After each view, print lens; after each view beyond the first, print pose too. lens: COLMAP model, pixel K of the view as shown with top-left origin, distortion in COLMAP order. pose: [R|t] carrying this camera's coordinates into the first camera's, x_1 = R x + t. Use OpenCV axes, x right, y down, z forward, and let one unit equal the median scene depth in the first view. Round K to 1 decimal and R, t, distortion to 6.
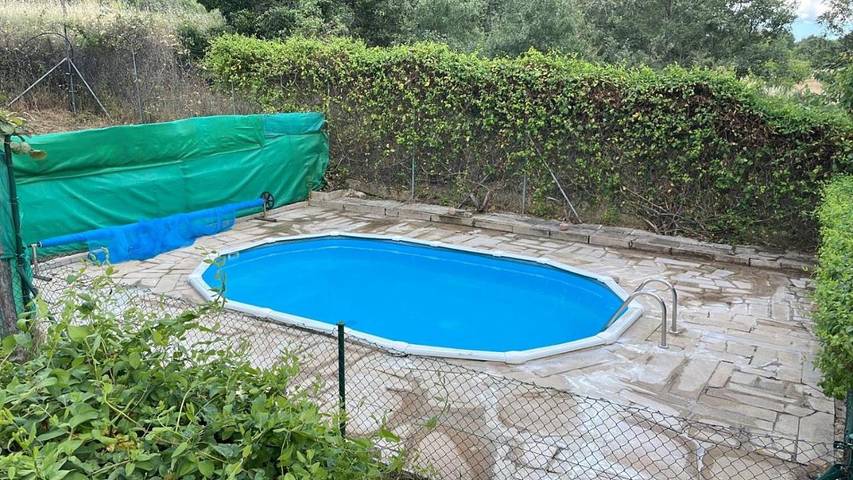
lens RADIAL K [[691.6, 0, 425.3], [0, 691.6, 239.5], [0, 0, 1]] dist [0.073751, -0.107519]
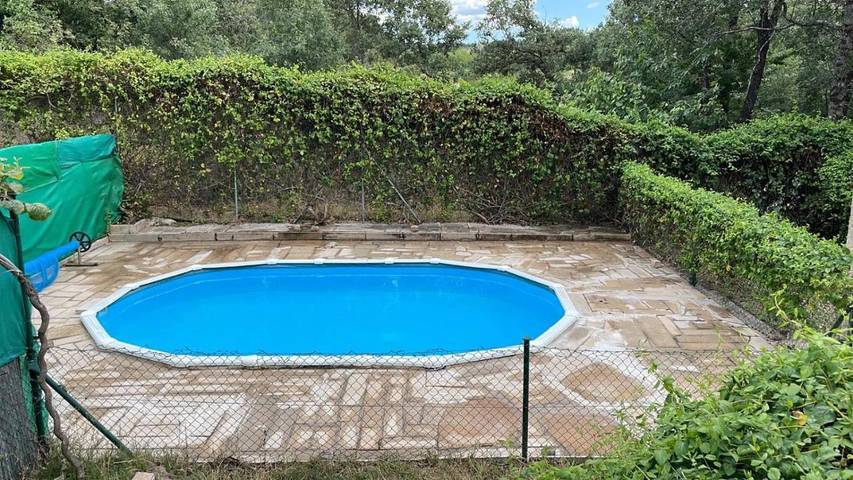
lens RADIAL K [[691.6, 0, 423.7], [0, 691.6, 233.1], [0, 0, 1]] dist [0.073751, -0.107519]
pose [[0.854629, -0.128757, 0.503022, -0.314924], [0.133255, 0.990709, 0.027190, -0.036568], [-0.501849, 0.043793, 0.863846, 0.062631]]
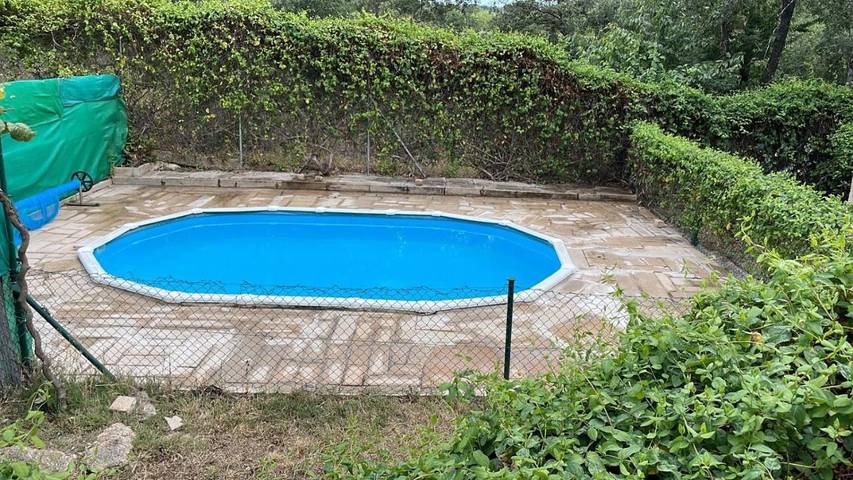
lens RADIAL K [[691.6, 0, 432.3], [0, 691.6, 237.0], [0, 0, 1]] dist [0.073751, -0.107519]
pose [[0.864296, -0.125133, 0.487170, -0.298976], [0.099078, 0.991938, 0.079010, -0.015596], [-0.493129, -0.020020, 0.869726, 0.058155]]
